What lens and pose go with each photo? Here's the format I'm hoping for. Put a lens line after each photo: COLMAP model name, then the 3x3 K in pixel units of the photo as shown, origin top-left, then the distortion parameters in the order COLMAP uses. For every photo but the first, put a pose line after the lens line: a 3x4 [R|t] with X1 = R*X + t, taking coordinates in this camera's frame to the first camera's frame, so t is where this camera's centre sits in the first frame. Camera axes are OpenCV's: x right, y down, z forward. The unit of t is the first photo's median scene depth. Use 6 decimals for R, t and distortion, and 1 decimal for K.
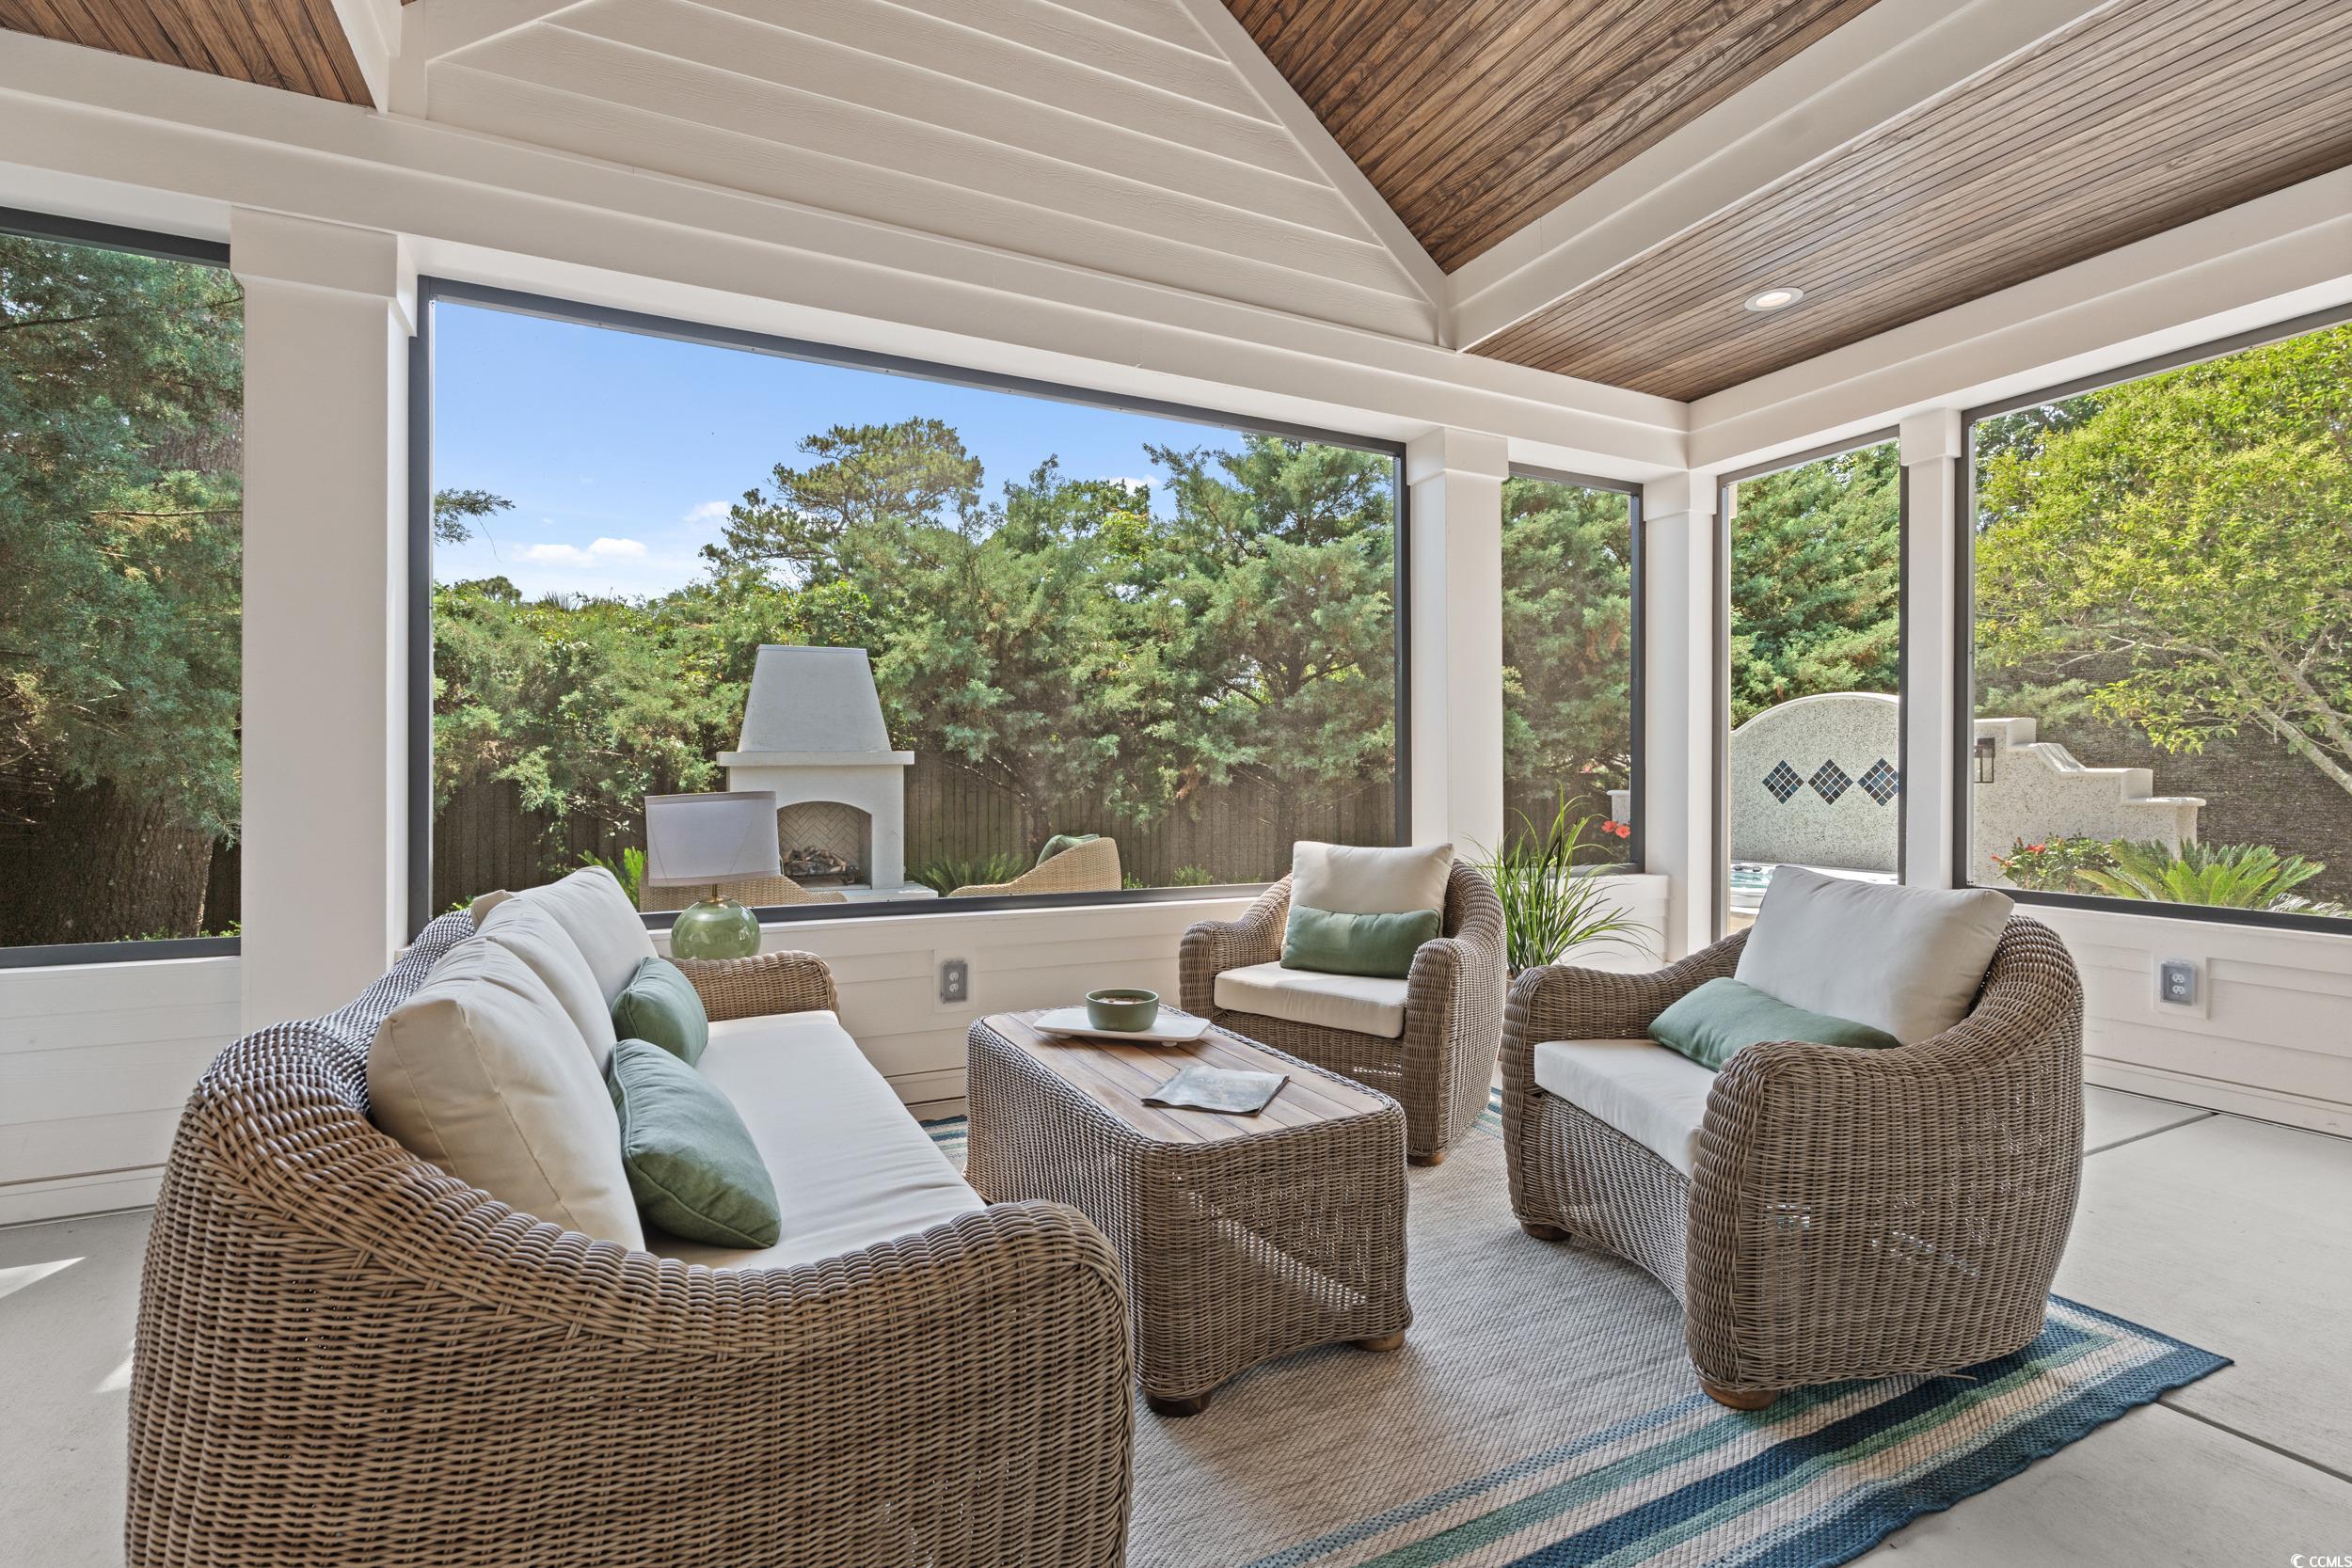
lens RADIAL K [[1037.1, 0, 1176.0], [0, 1037.1, 784.0], [0, 0, 1]] dist [-0.004532, 0.000407]
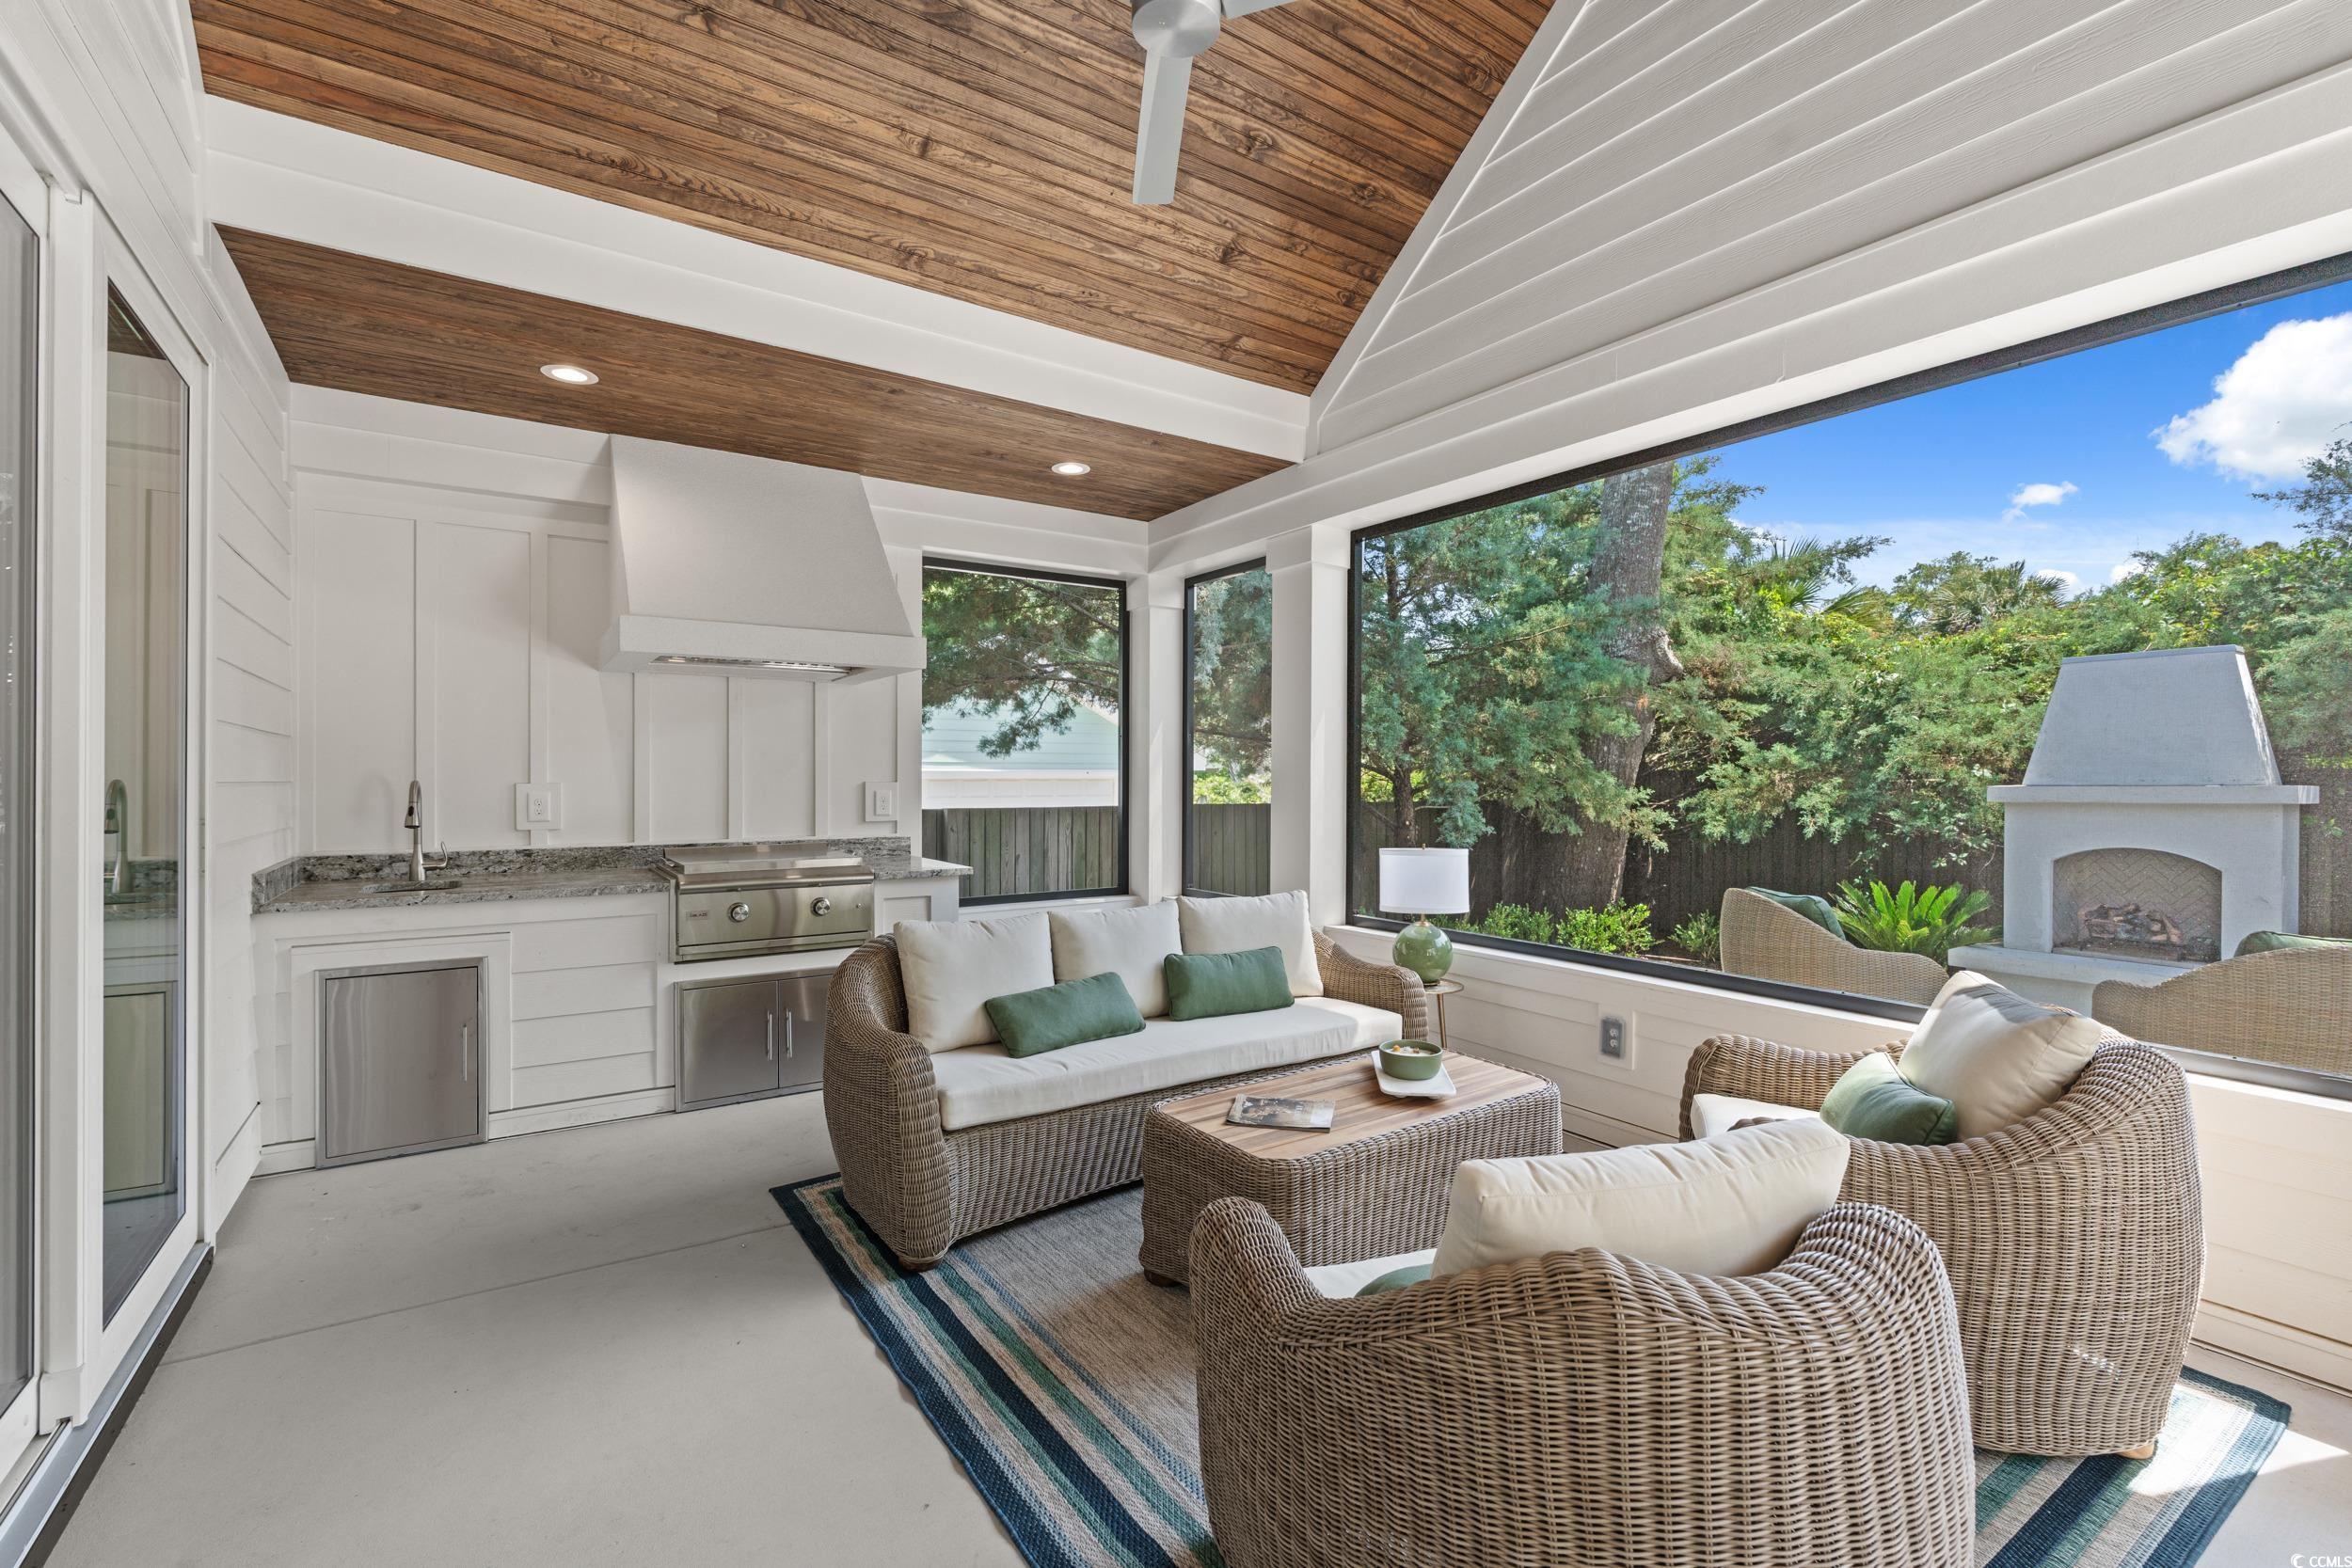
lens RADIAL K [[1037.1, 0, 1176.0], [0, 1037.1, 784.0], [0, 0, 1]] dist [-0.004532, 0.000407]
pose [[0.136744, 0.008793, -0.990567, 1.059756], [-0.008107, 0.999937, 0.007757, -0.102081], [0.990573, 0.006970, 0.136807, 0.559915]]
